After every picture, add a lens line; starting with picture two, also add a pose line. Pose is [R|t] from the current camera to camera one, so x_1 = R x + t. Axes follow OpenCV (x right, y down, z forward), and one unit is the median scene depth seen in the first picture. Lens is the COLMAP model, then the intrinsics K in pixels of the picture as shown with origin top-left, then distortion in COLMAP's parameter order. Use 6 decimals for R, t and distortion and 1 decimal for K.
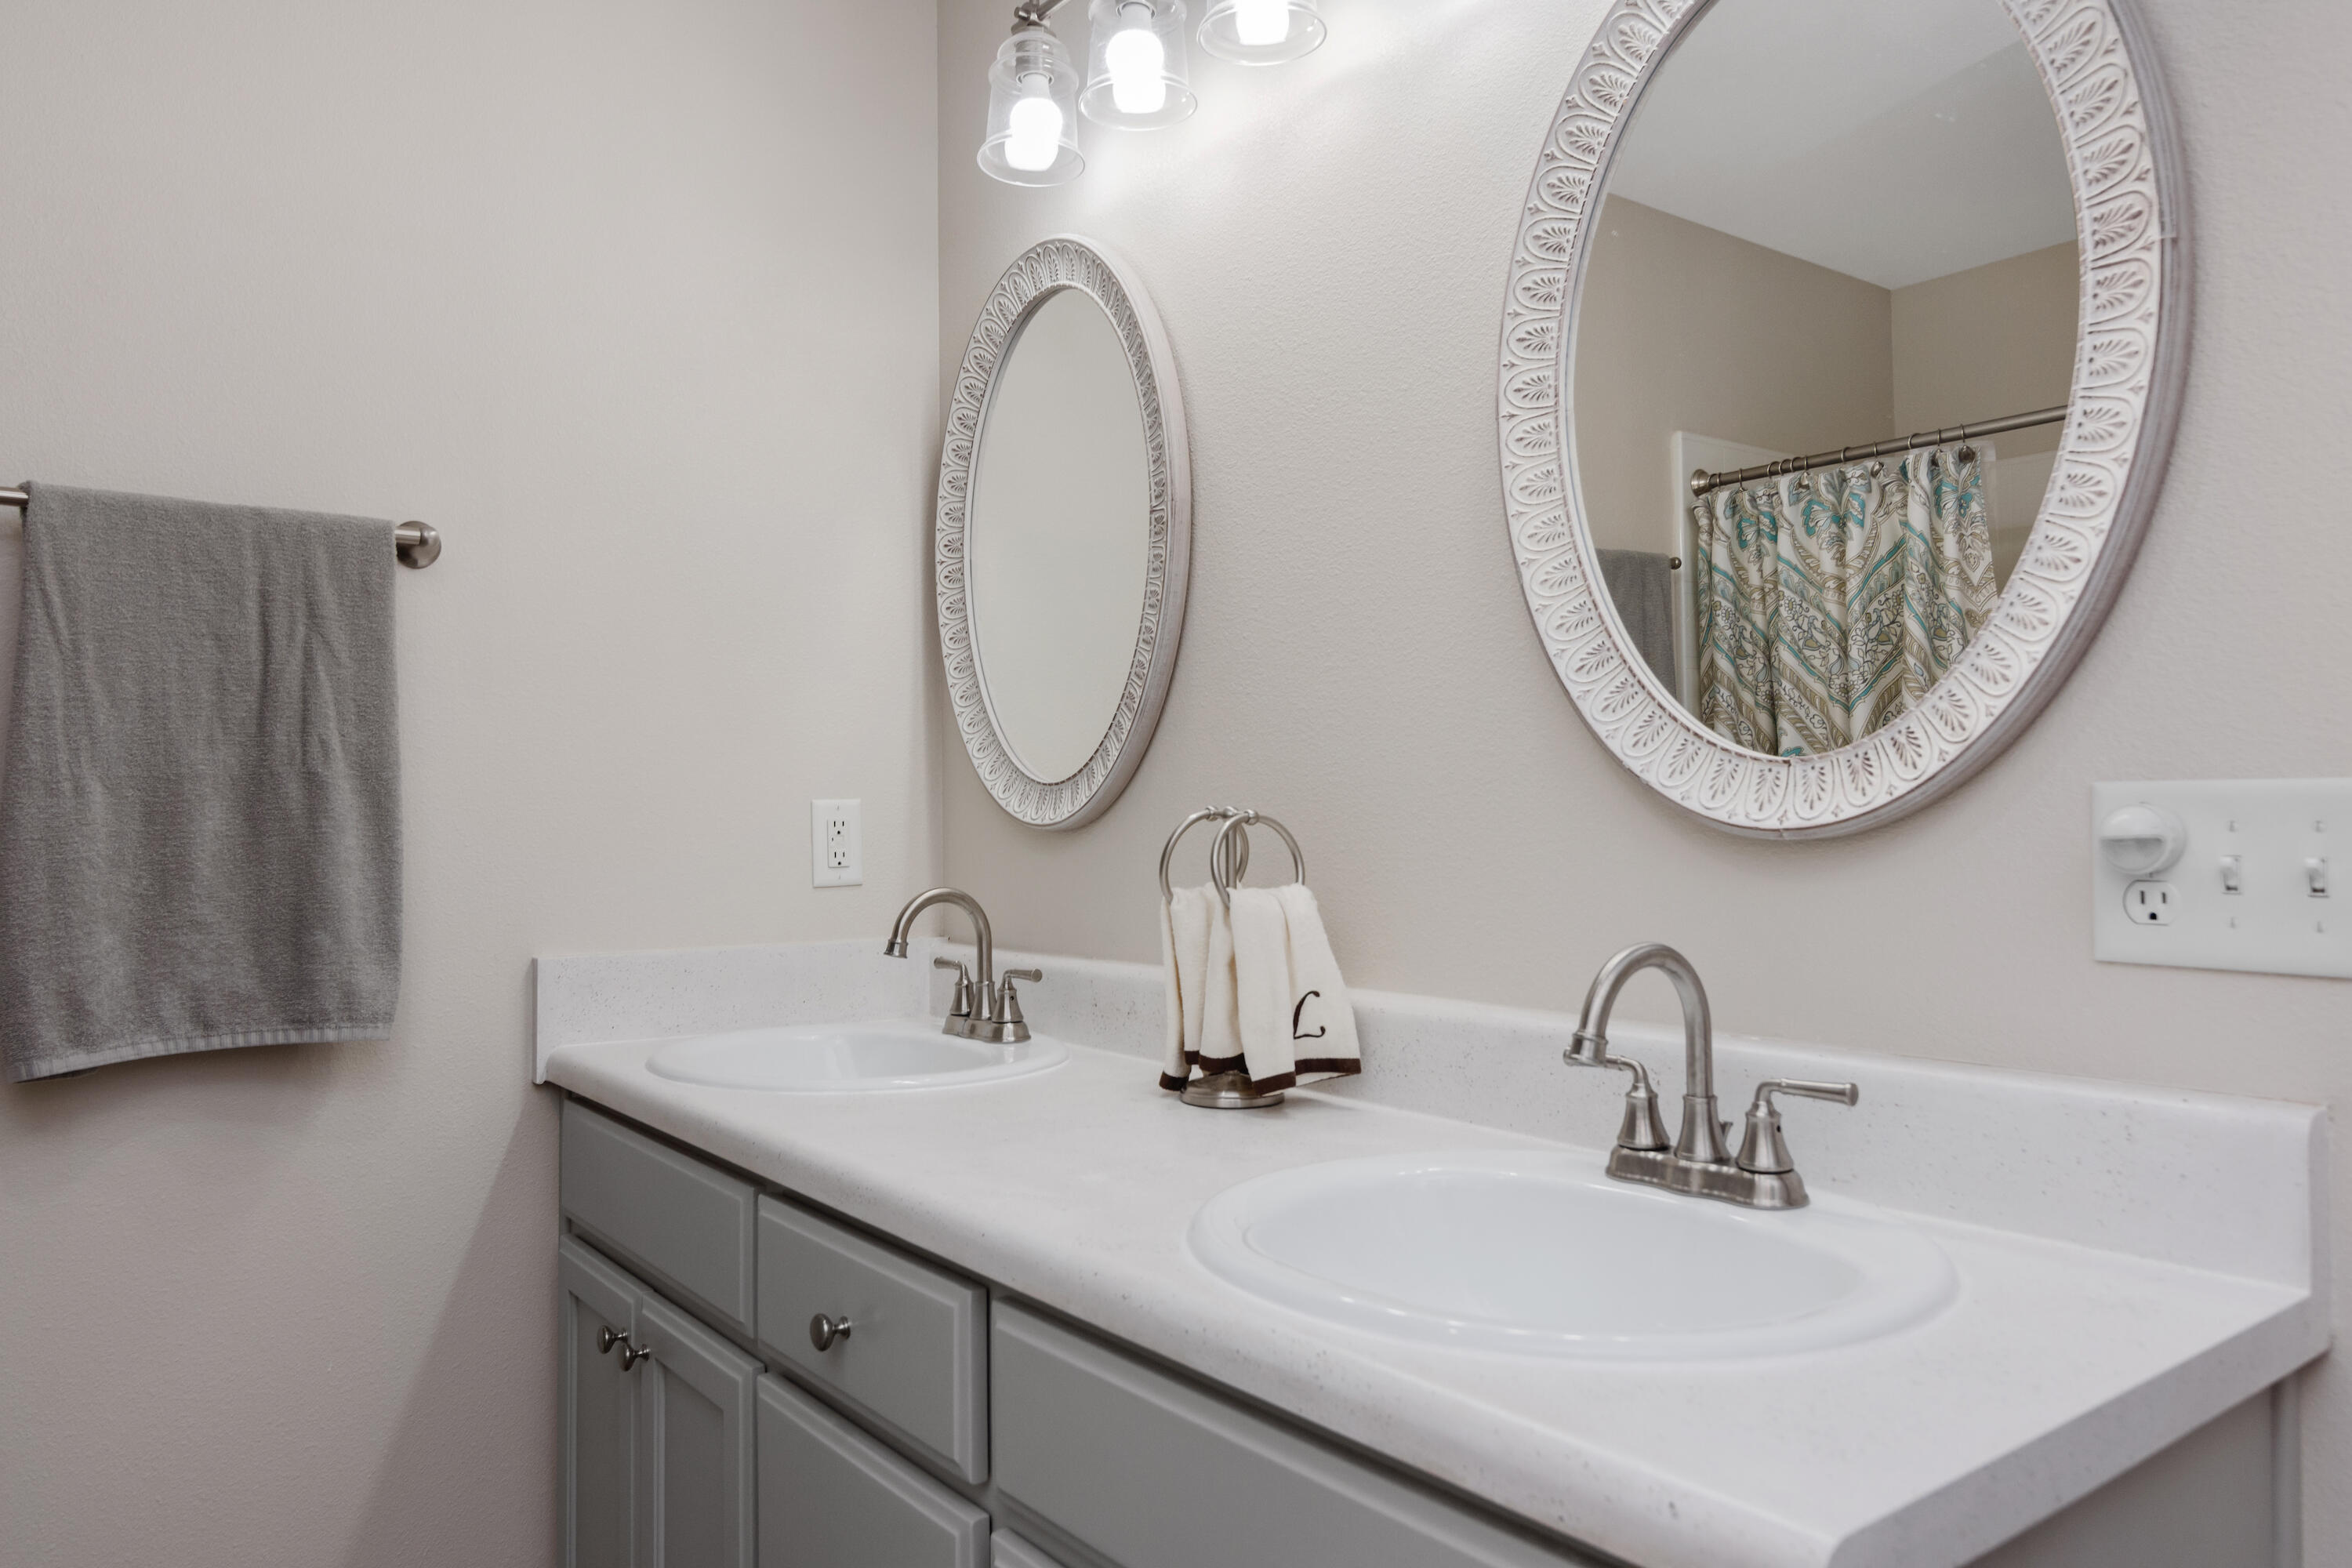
lens RADIAL K [[1600.9, 0, 1176.0], [0, 1600.9, 784.0], [0, 0, 1]] dist [-0.005630, 0.003100]
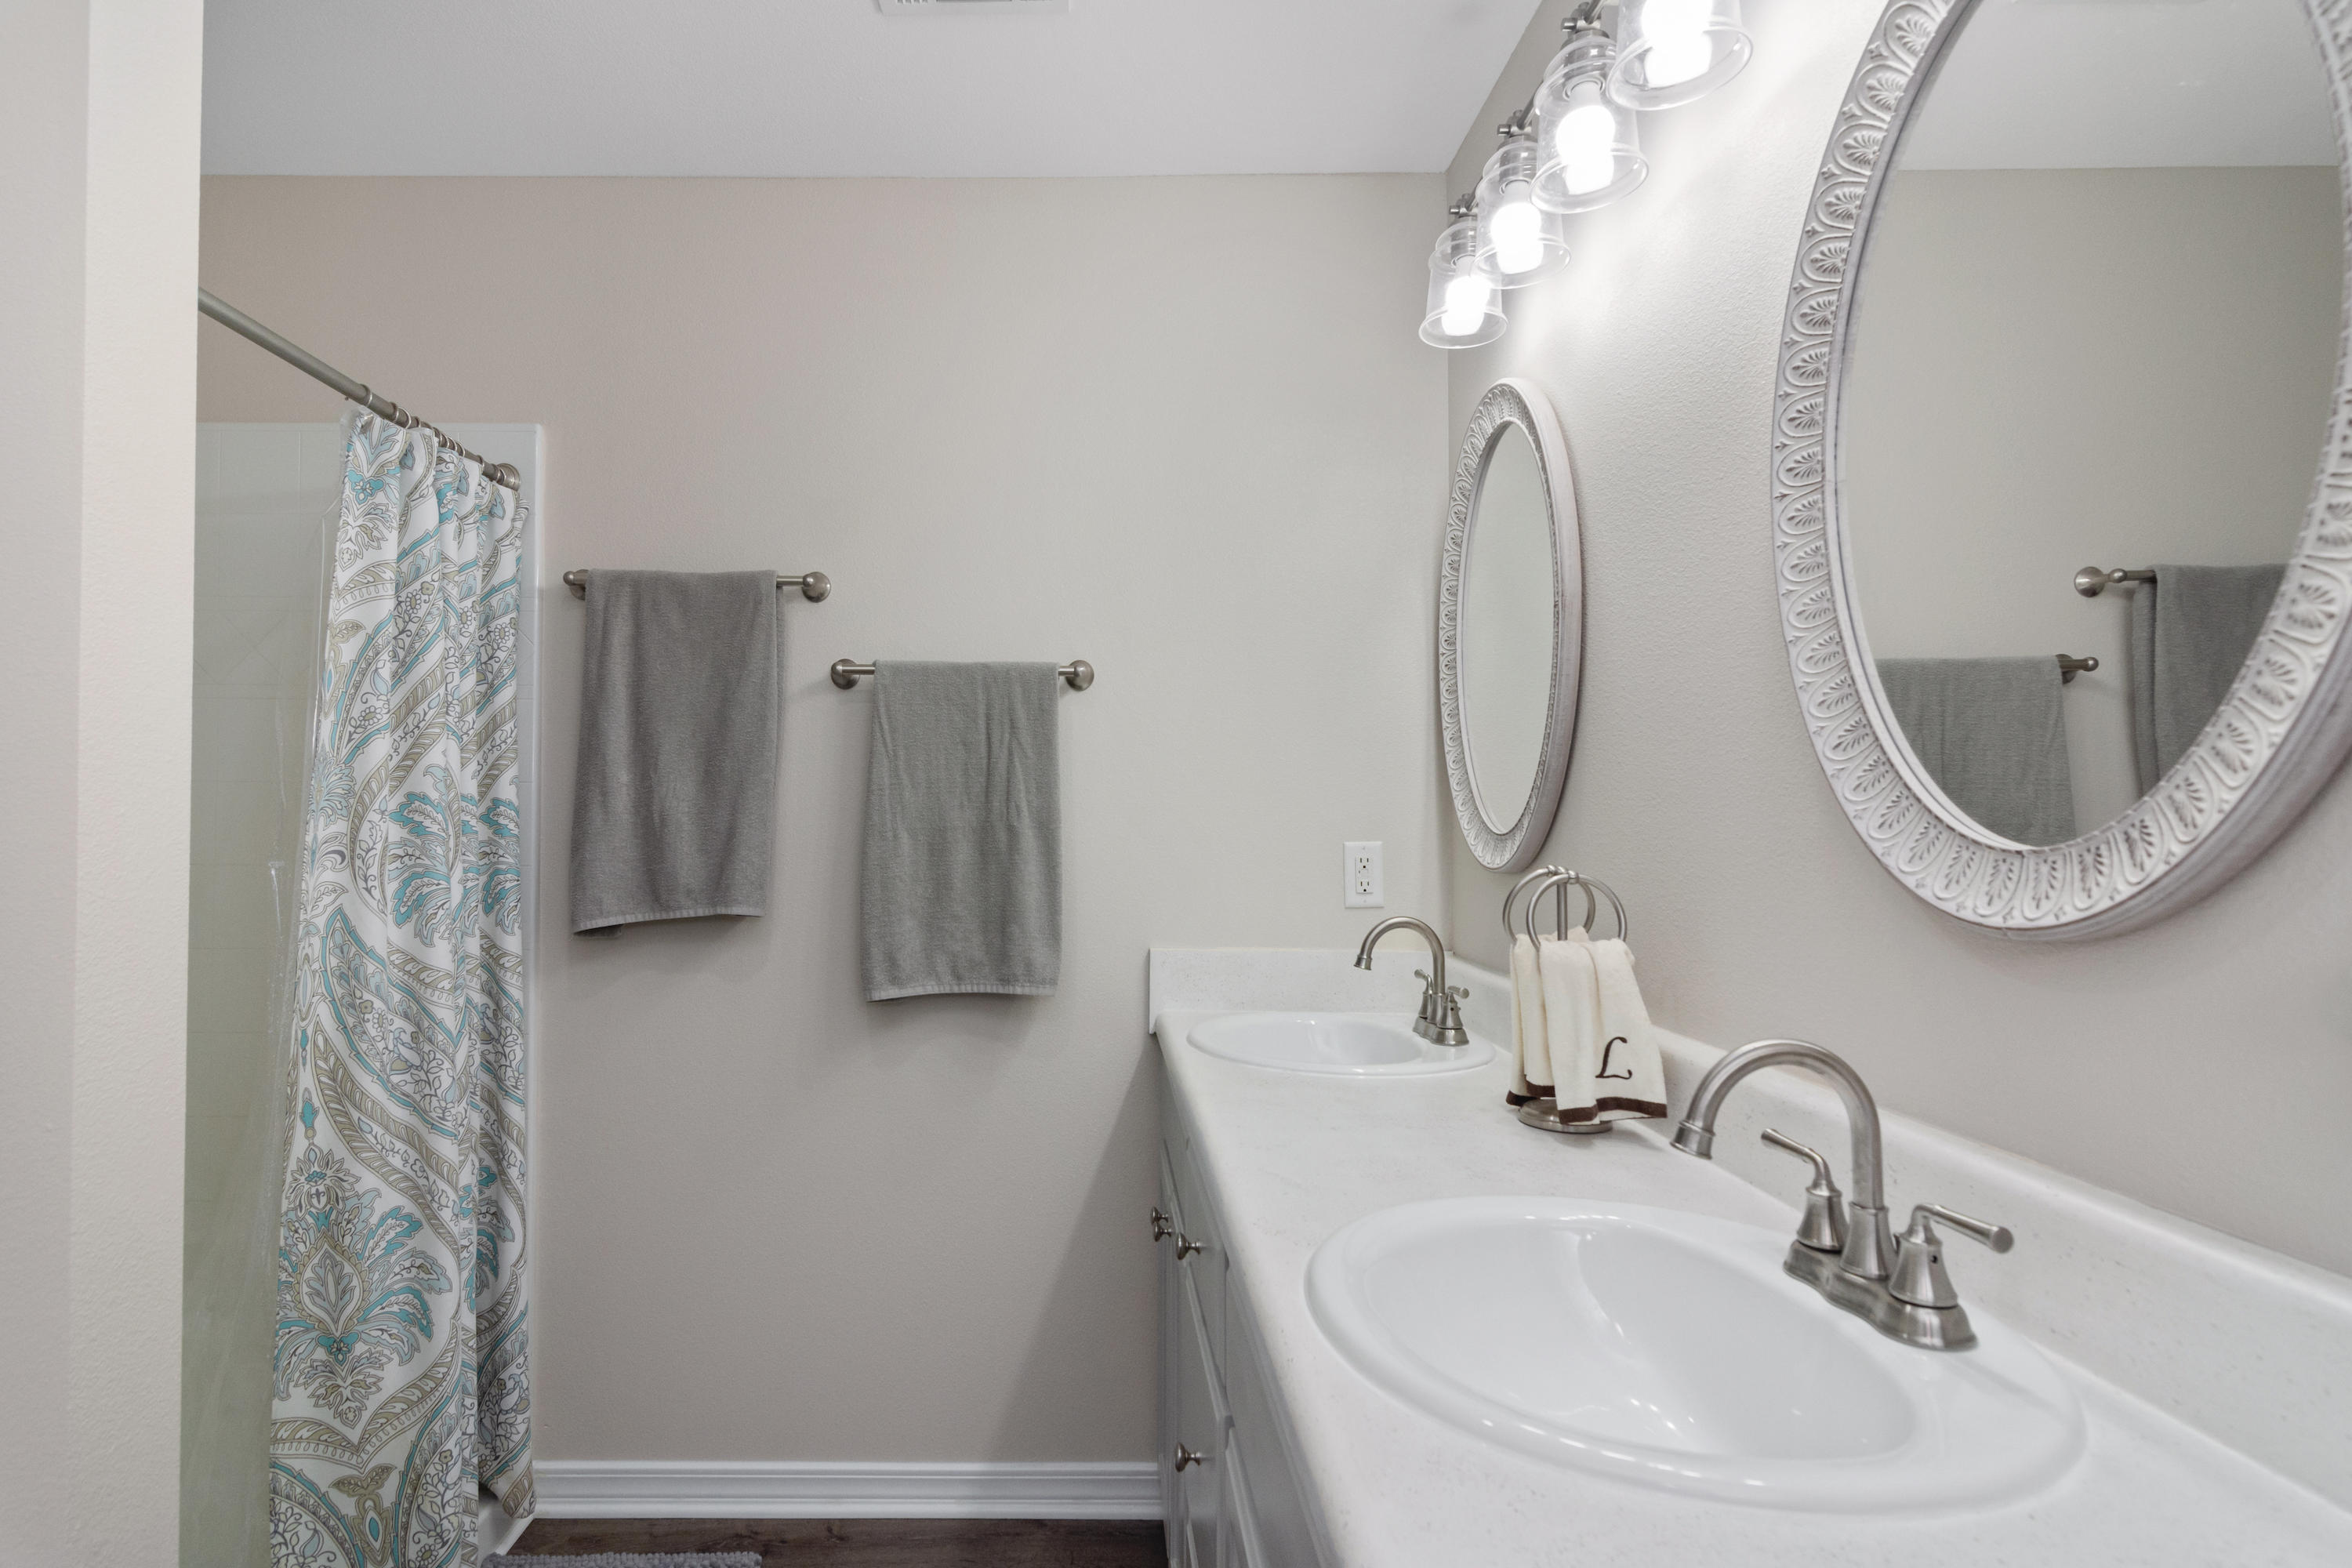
lens RADIAL K [[1238.8, 0, 1176.0], [0, 1238.8, 784.0], [0, 0, 1]] dist [0.001683, 0.000203]
pose [[0.781831, -0.007865, -0.623441, 0.382788], [0.009265, 0.999957, -0.000996, -0.048240], [0.623422, -0.004997, 0.781870, 0.137736]]
